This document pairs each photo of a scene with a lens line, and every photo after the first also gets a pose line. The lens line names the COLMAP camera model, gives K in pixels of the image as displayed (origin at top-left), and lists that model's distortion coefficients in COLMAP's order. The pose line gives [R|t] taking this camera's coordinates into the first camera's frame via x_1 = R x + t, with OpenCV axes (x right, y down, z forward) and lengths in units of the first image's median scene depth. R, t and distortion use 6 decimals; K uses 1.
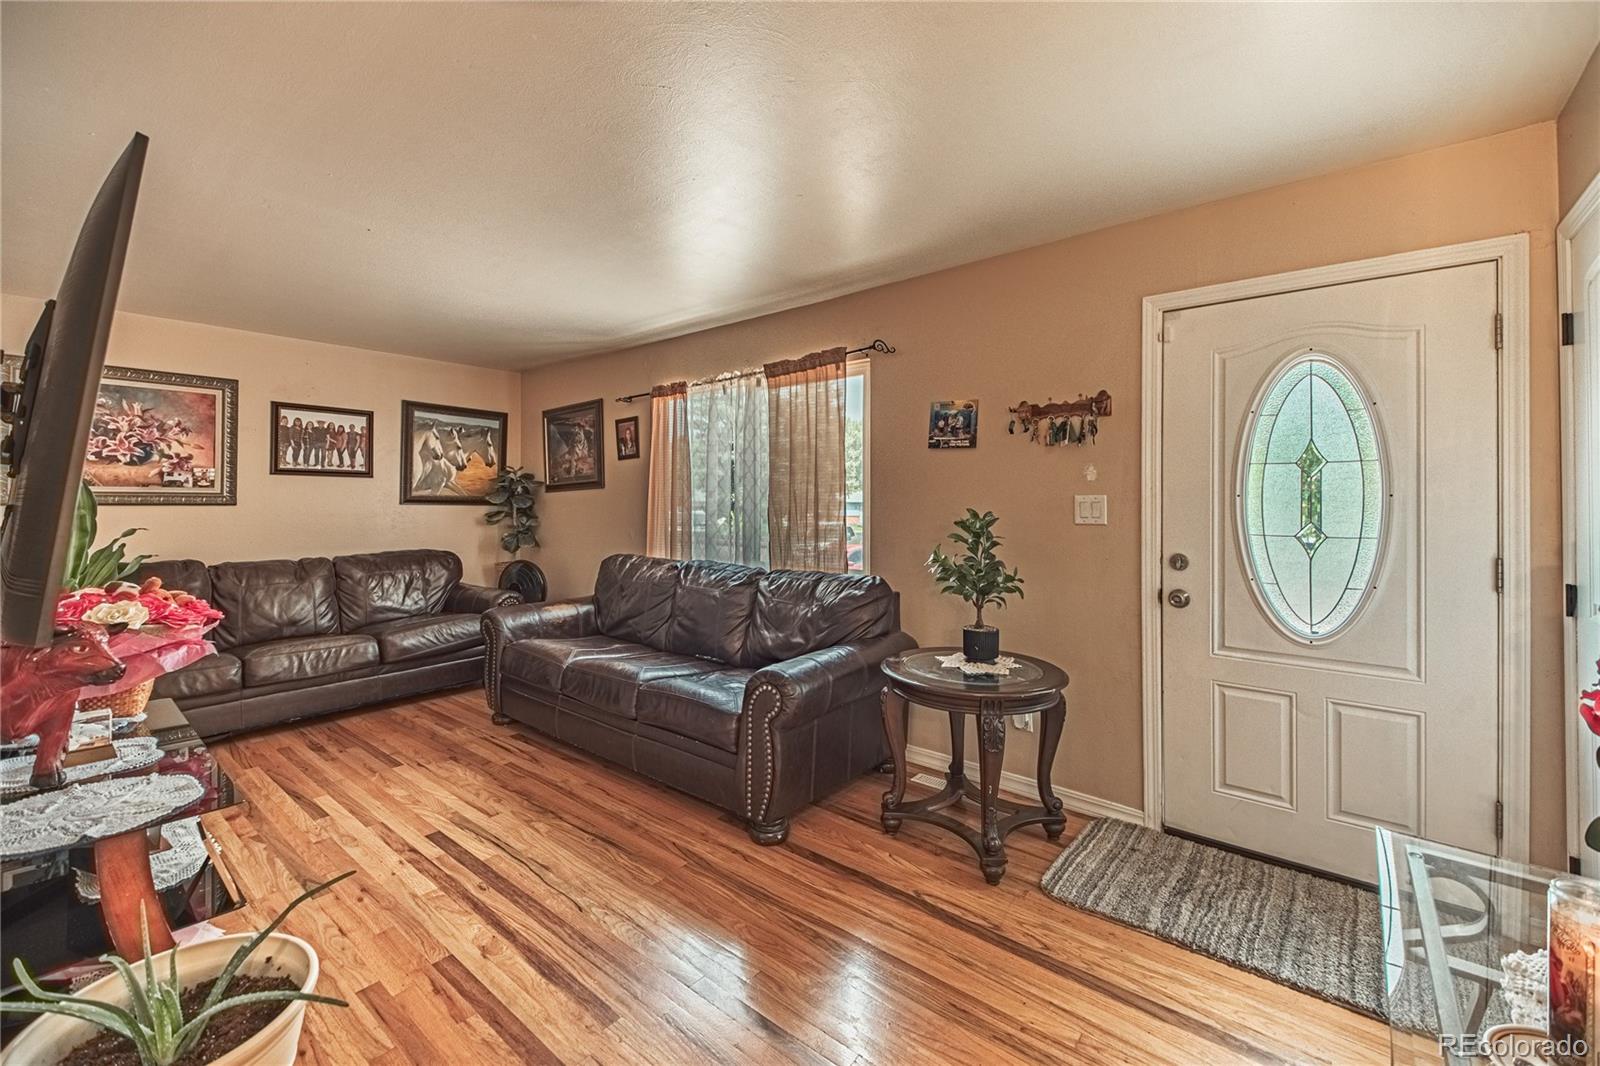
lens RADIAL K [[653.3, 0, 784.9], [0, 653.3, 509.3], [0, 0, 1]] dist [0.034600, -0.019597]
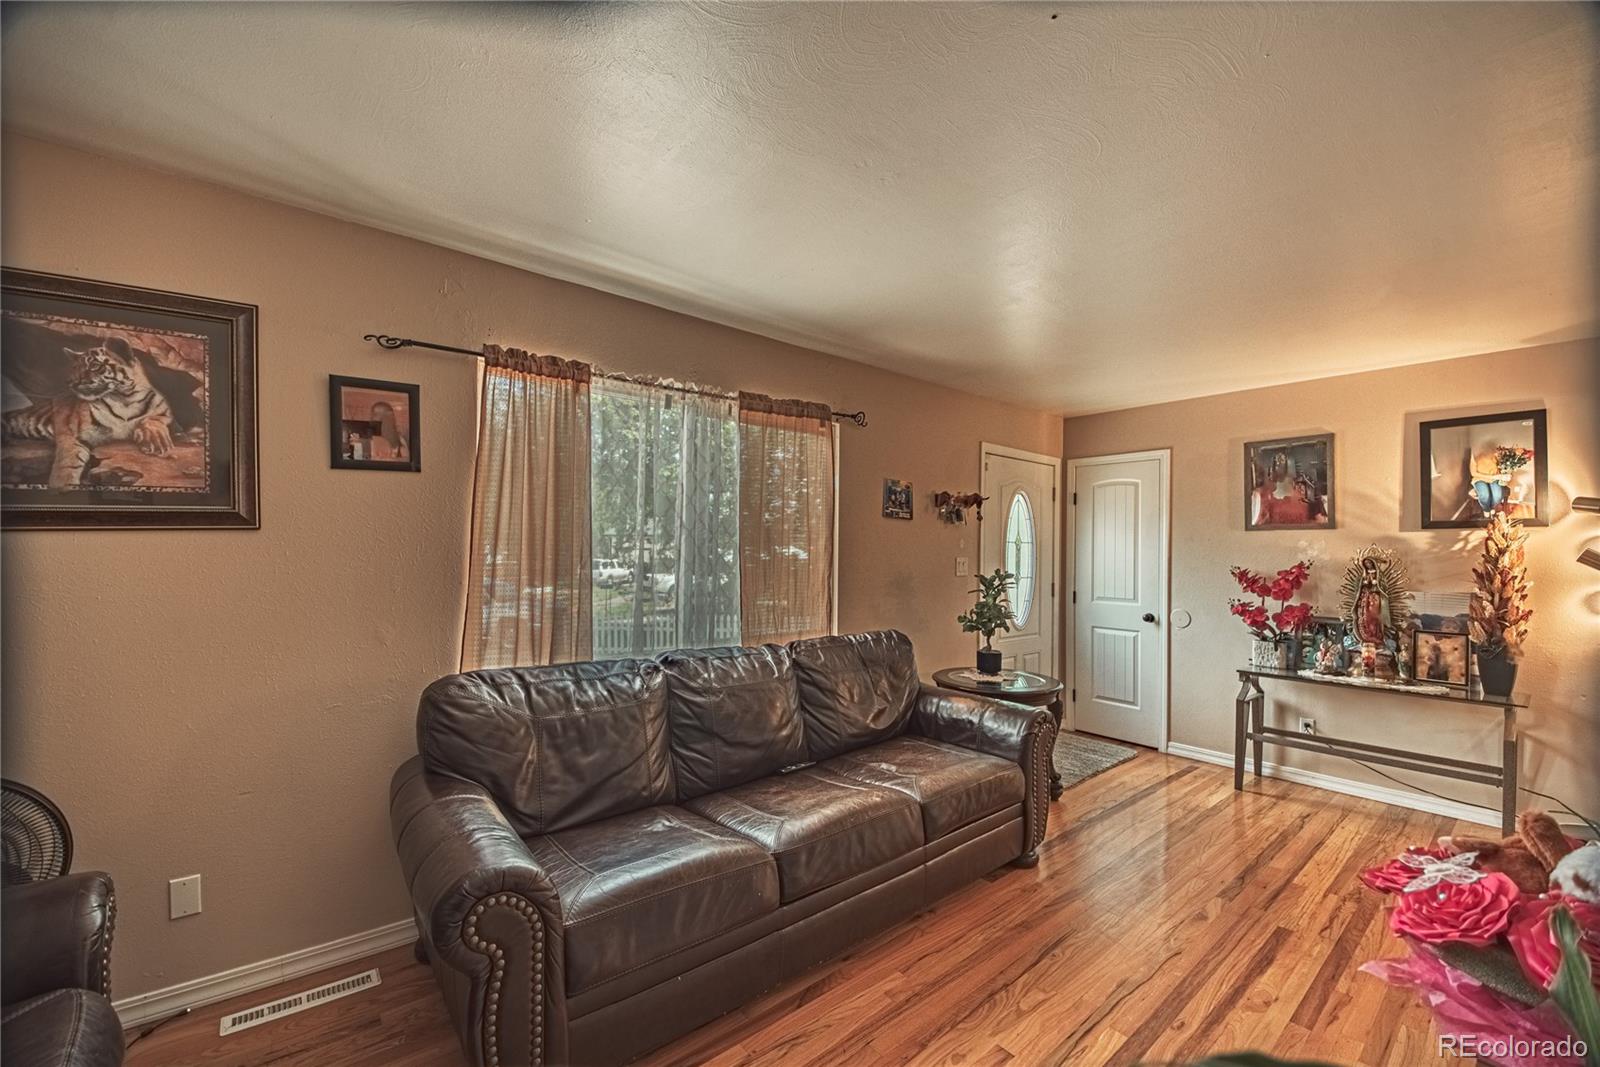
lens RADIAL K [[664.3, 0, 807.1], [0, 664.3, 544.1], [0, 0, 1]] dist [0.021390, -0.021370]
pose [[0.154576, 0.004289, 0.987972, -0.772308], [-0.006142, 0.999975, -0.003380, -0.030217], [-0.987962, -0.005545, 0.154599, 0.745539]]
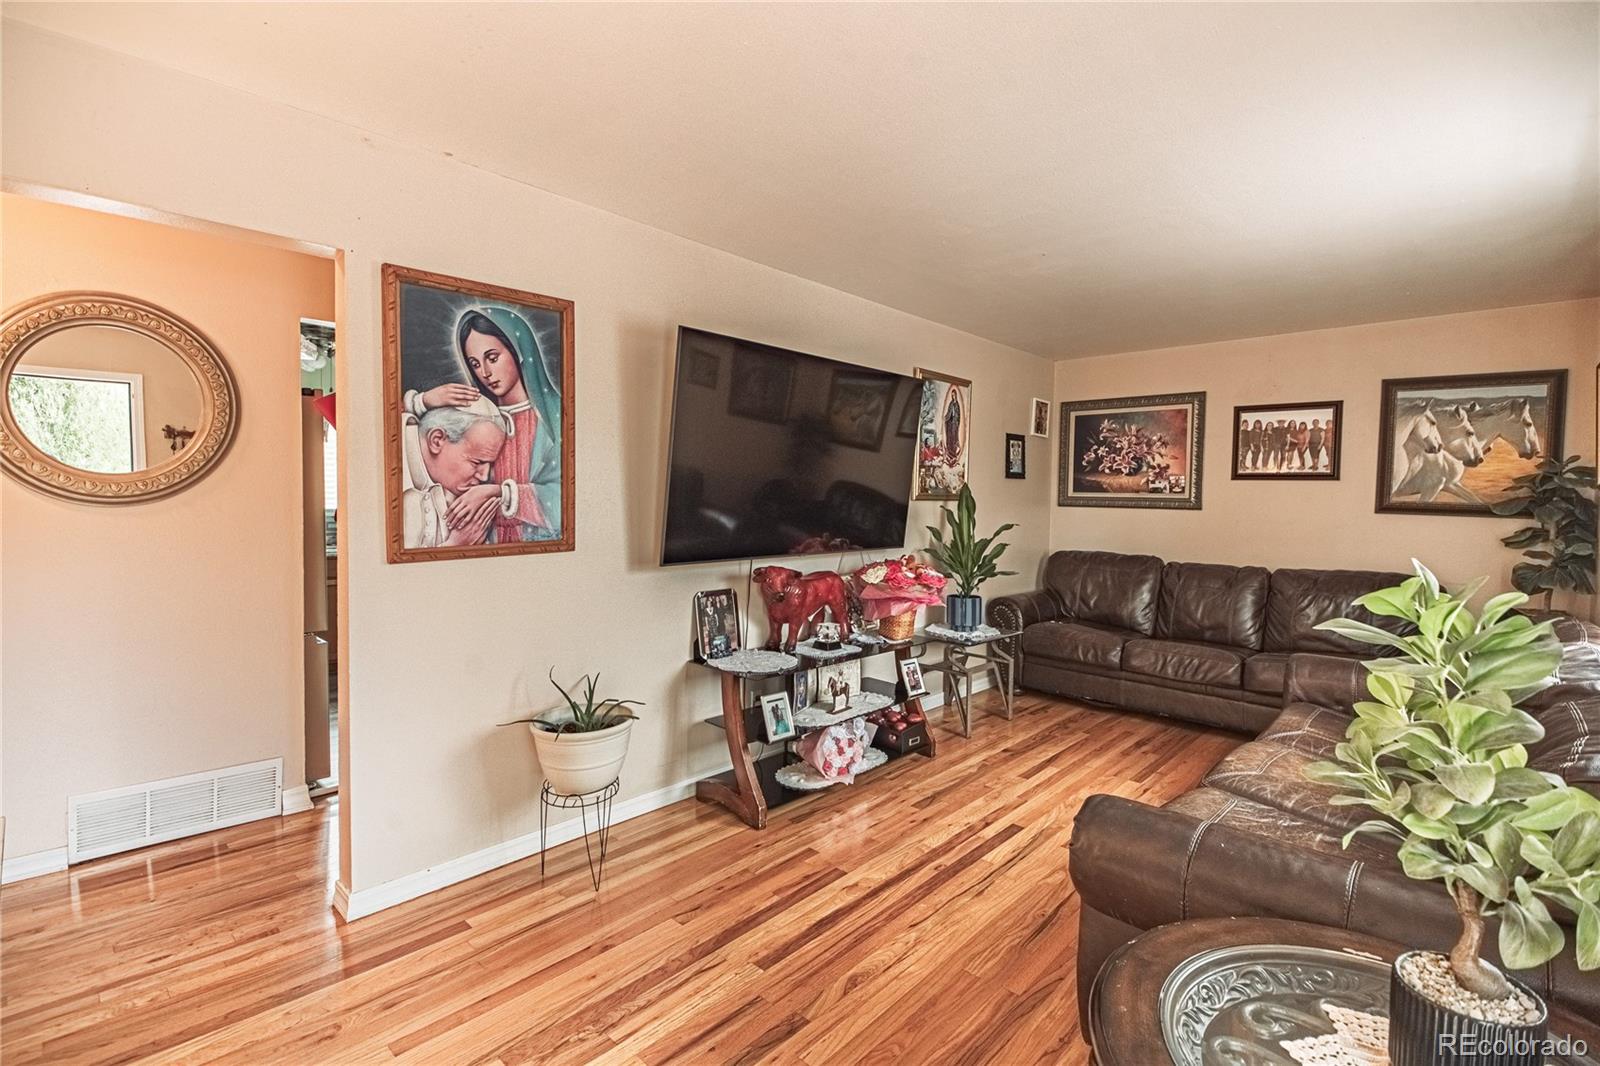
lens RADIAL K [[725.0, 0, 821.4], [0, 725.0, 529.0], [0, 0, 1]] dist [-0.000776, -0.000439]
pose [[-0.032919, 0.044955, -0.998446, 0.383062], [-0.026702, 0.998592, 0.045841, -0.013471], [0.999101, 0.028169, -0.031673, 0.458378]]
